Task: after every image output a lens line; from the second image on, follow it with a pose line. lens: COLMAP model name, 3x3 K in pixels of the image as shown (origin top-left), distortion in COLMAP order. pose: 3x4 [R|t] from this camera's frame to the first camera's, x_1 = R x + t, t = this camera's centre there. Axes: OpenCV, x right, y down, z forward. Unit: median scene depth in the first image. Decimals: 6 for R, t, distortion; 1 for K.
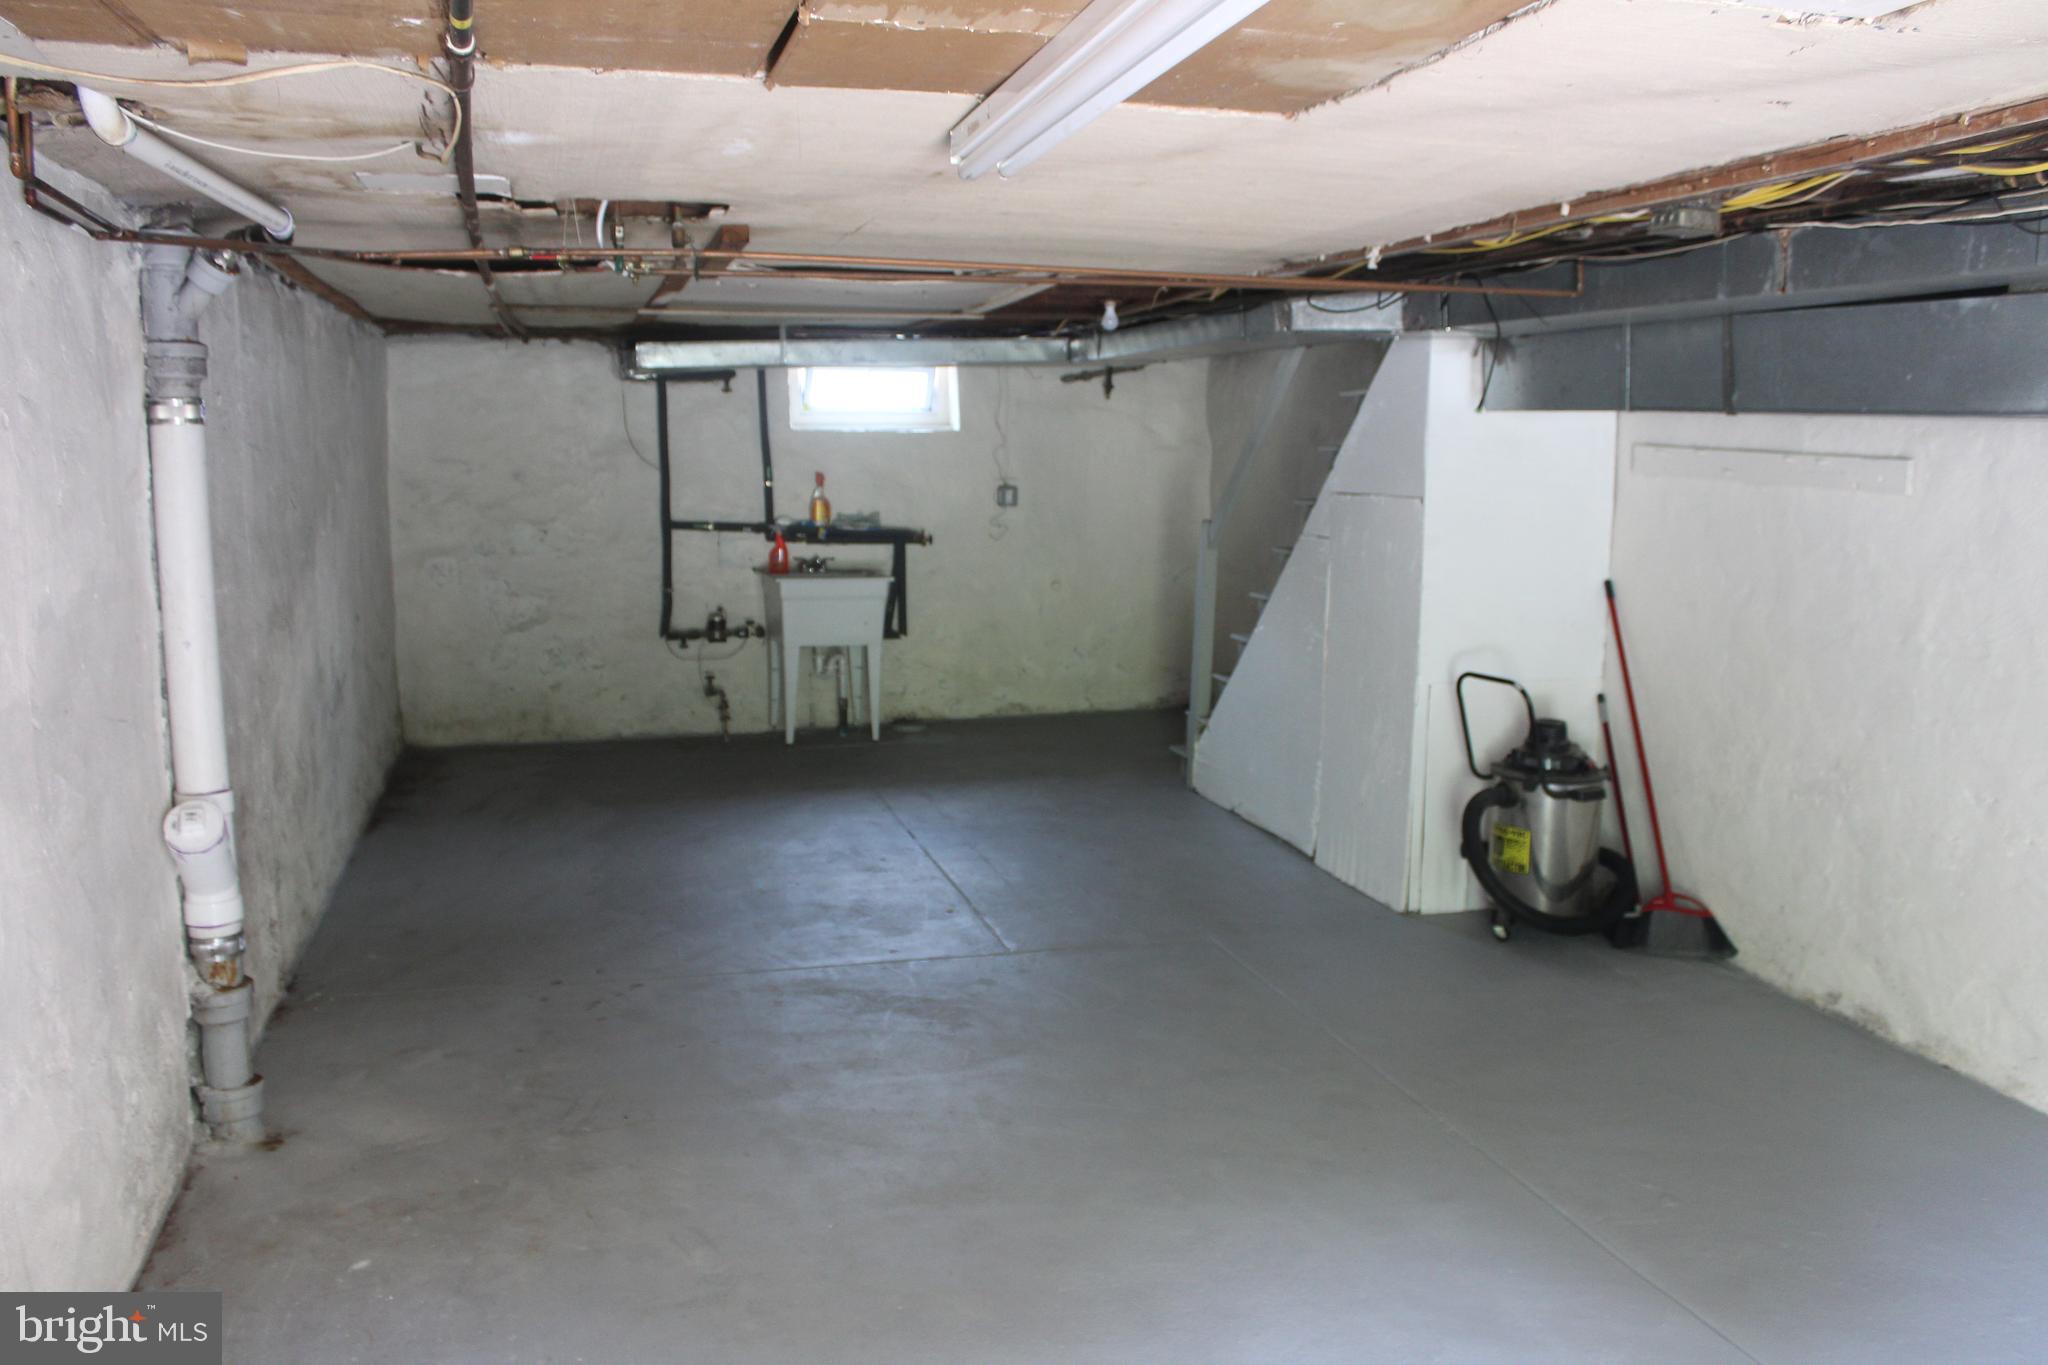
lens RADIAL K [[1723.0, 0, 1030.6], [0, 1723.0, 699.7], [0, 0, 1]] dist [-0.162819, 0.156194]
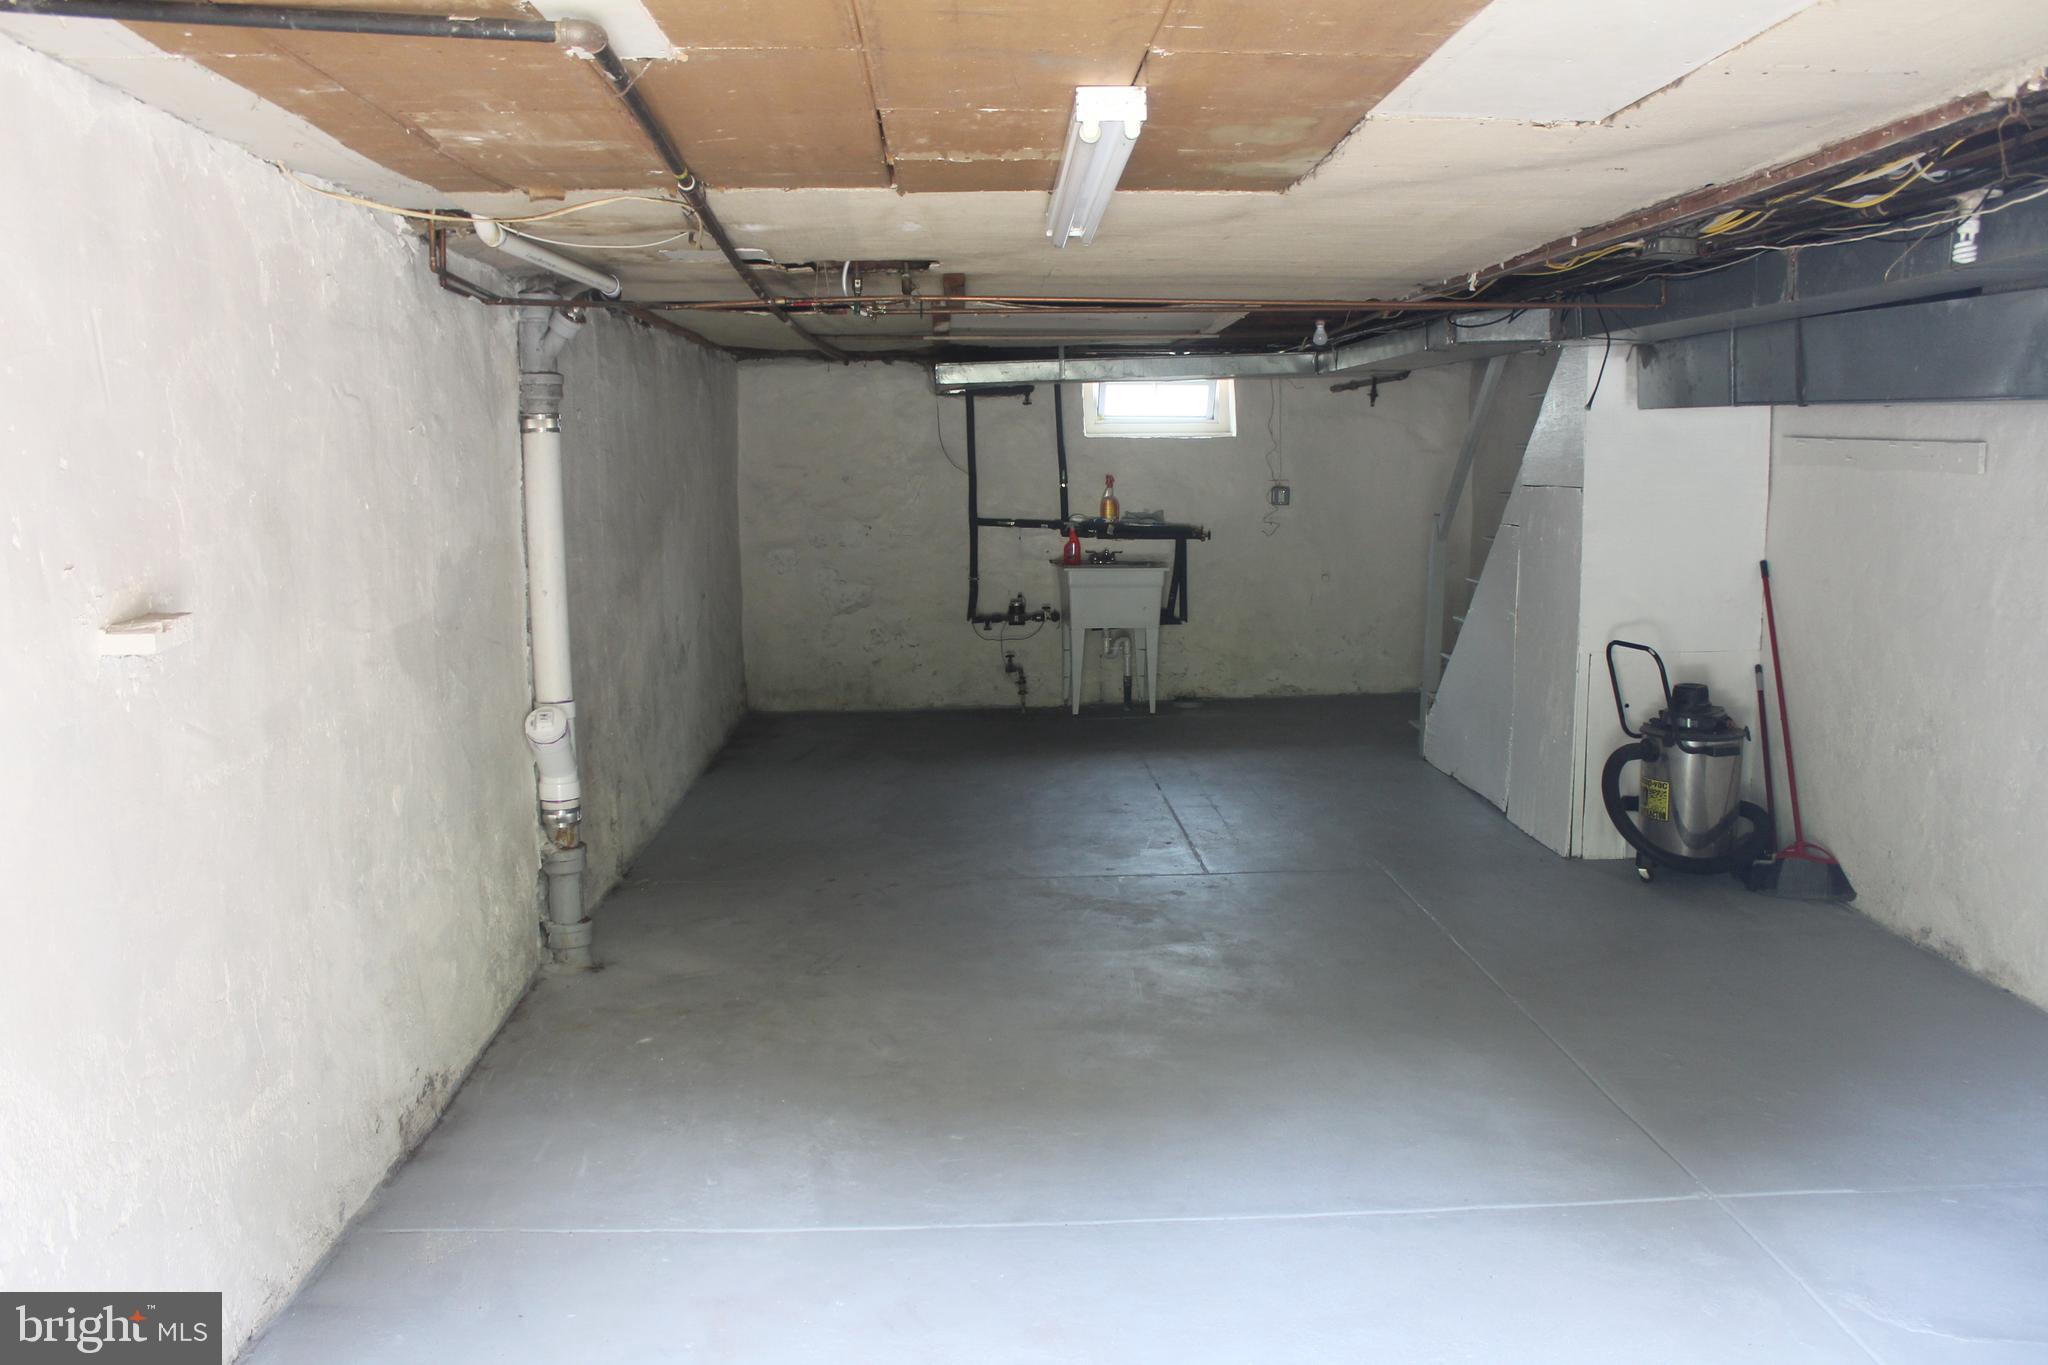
lens RADIAL K [[1745.4, 0, 1024.0], [0, 1745.4, 682.5], [0, 0, 1]] dist [-0.151980, 0.165753]
pose [[0.973841, 0.014477, -0.226768, 0.134083], [-0.018863, 0.999674, -0.017185, 0.038571], [0.226446, 0.021013, 0.973797, -0.194153]]
